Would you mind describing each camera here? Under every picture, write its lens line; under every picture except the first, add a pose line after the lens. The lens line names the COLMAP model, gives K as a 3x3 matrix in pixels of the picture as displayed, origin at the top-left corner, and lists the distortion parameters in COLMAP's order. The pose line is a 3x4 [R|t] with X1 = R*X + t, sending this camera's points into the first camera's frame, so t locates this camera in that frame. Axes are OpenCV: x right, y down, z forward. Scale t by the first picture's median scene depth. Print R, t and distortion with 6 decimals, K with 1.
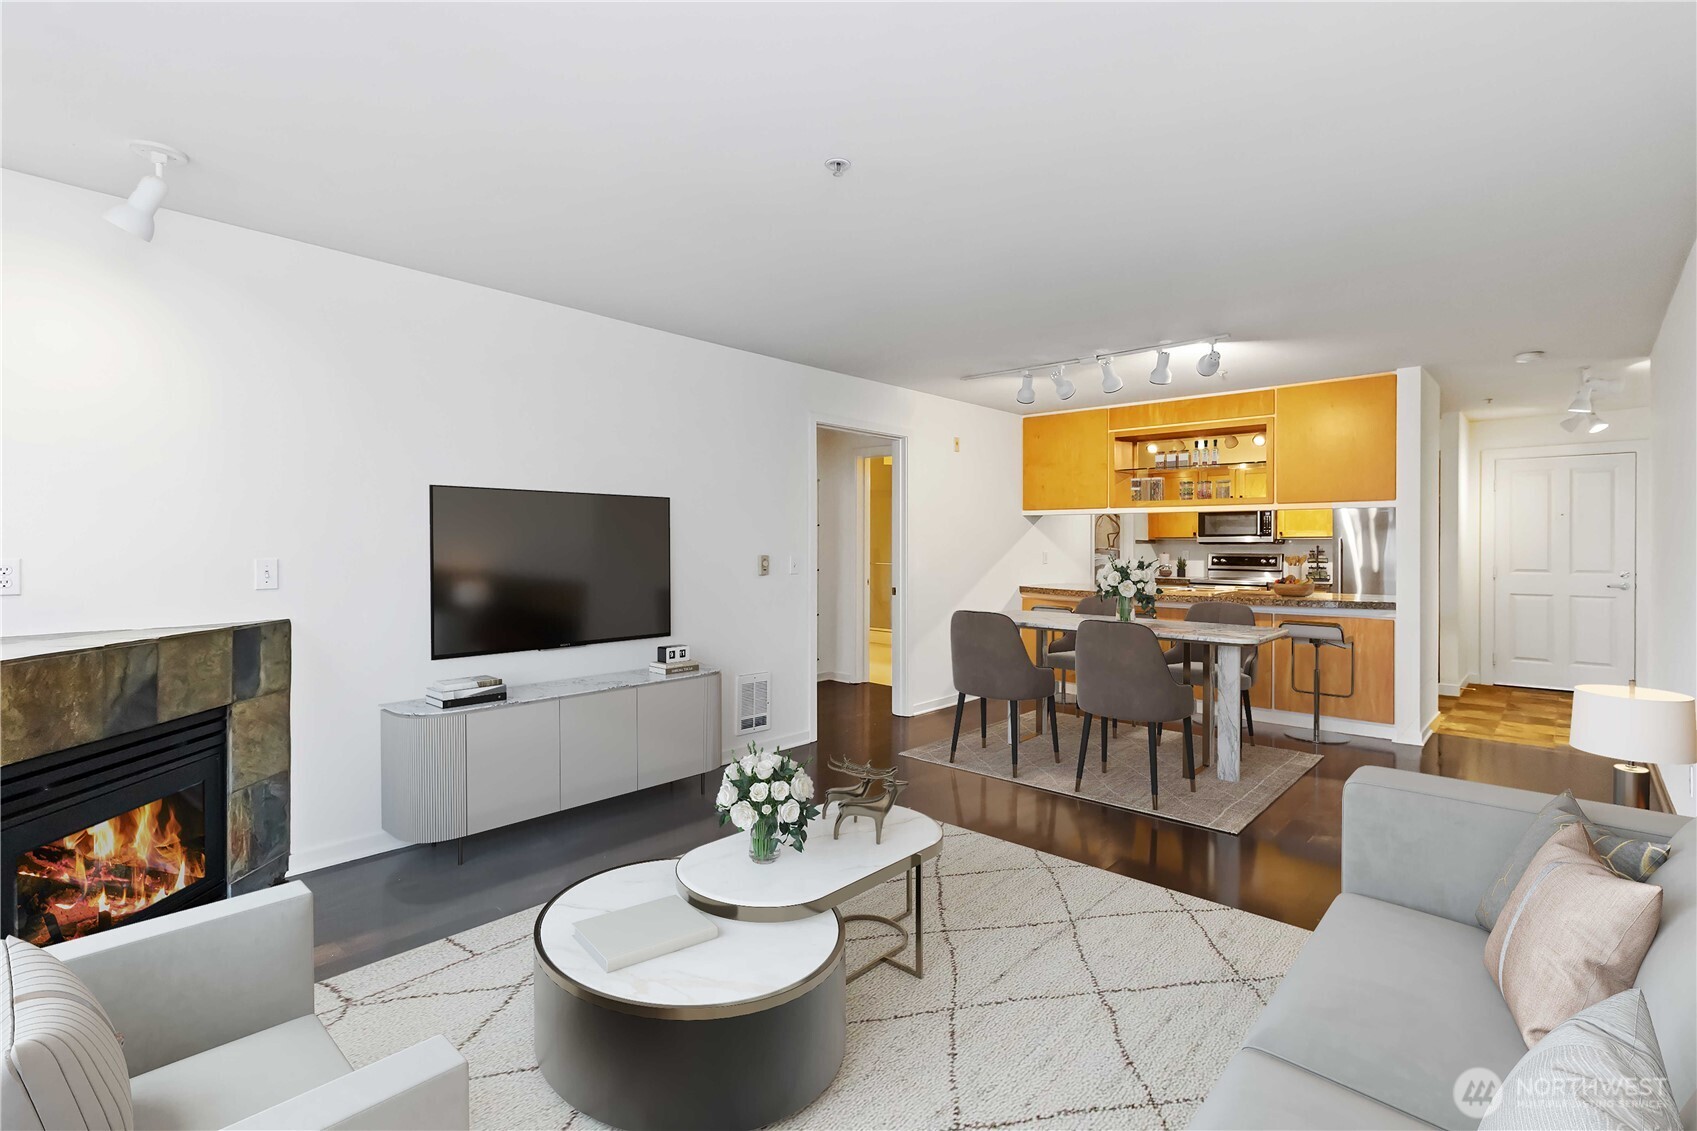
lens RADIAL K [[781.7, 0, 872.8], [0, 781.7, 564.2], [0, 0, 1]] dist [-0.003528, -0.003390]
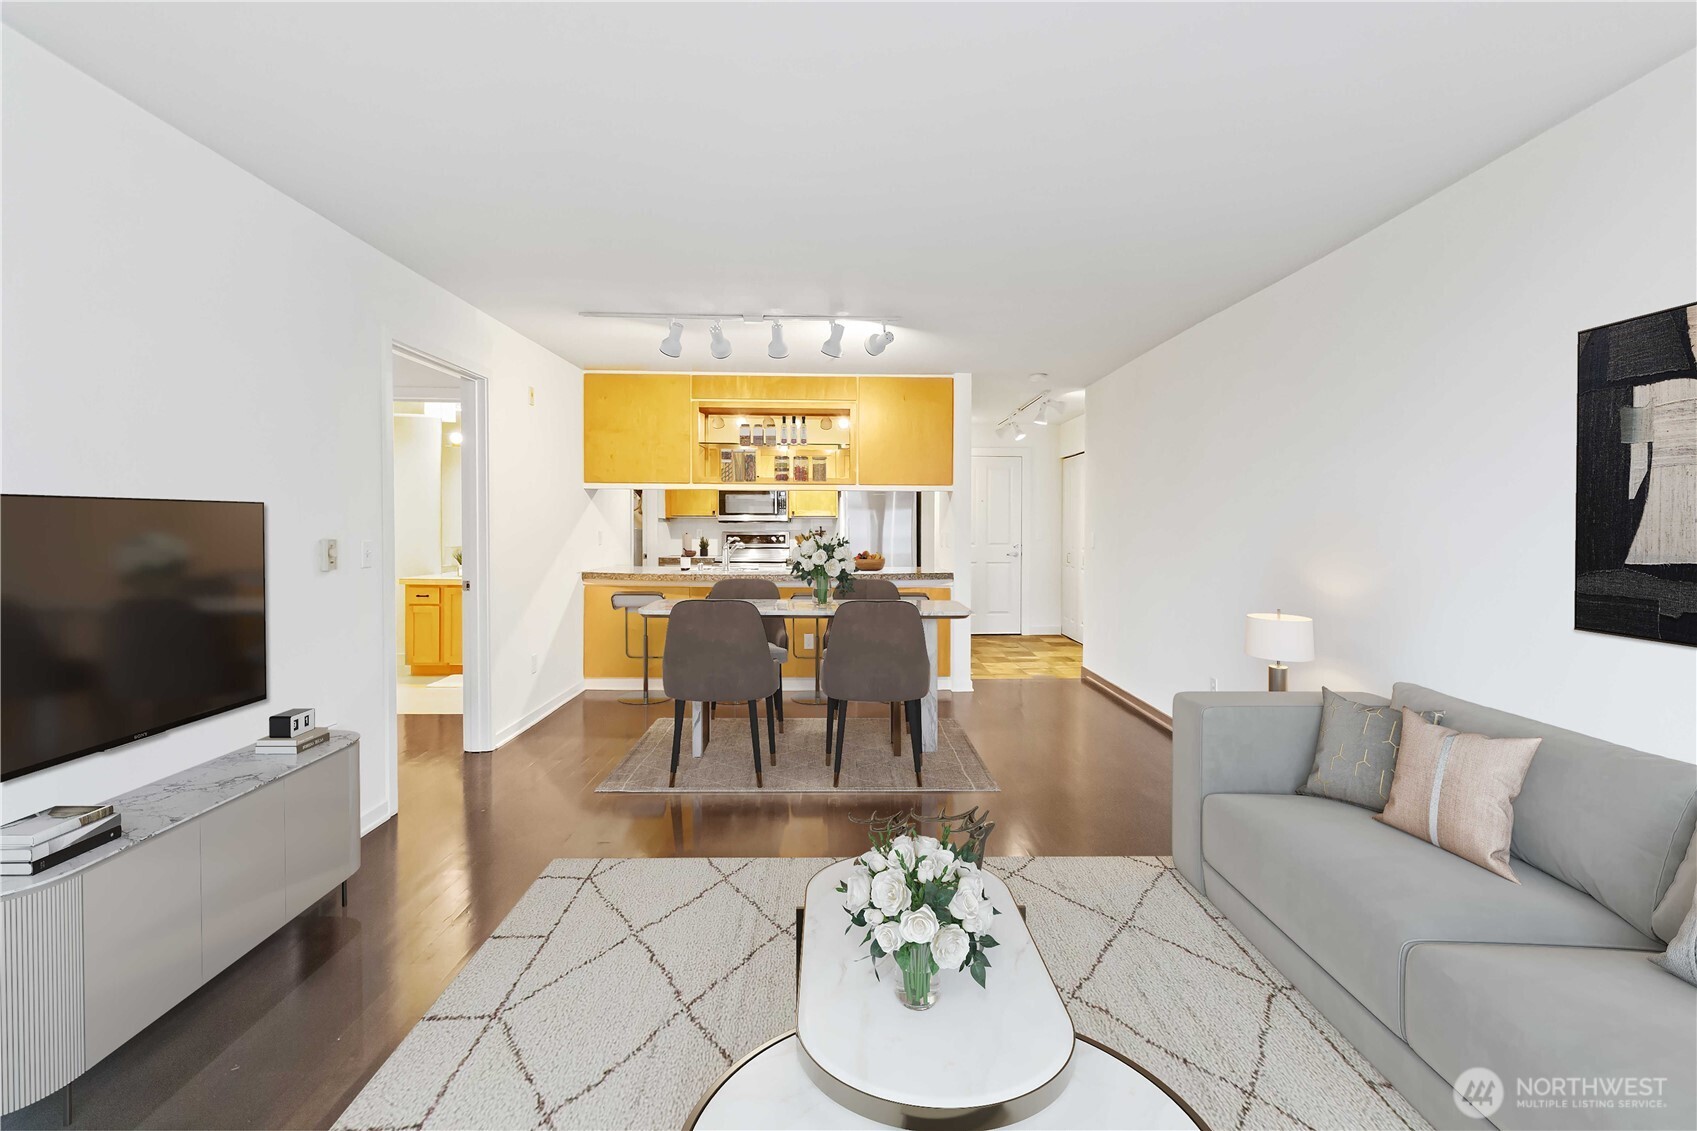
lens RADIAL K [[781.7, 0, 875.4], [0, 781.7, 566.1], [0, 0, 1]] dist [-0.003528, -0.003390]
pose [[0.710808, -0.037944, 0.702362, -0.206510], [0.018664, 0.999210, 0.035092, -0.002391], [-0.703138, -0.011835, 0.710954, 0.194438]]
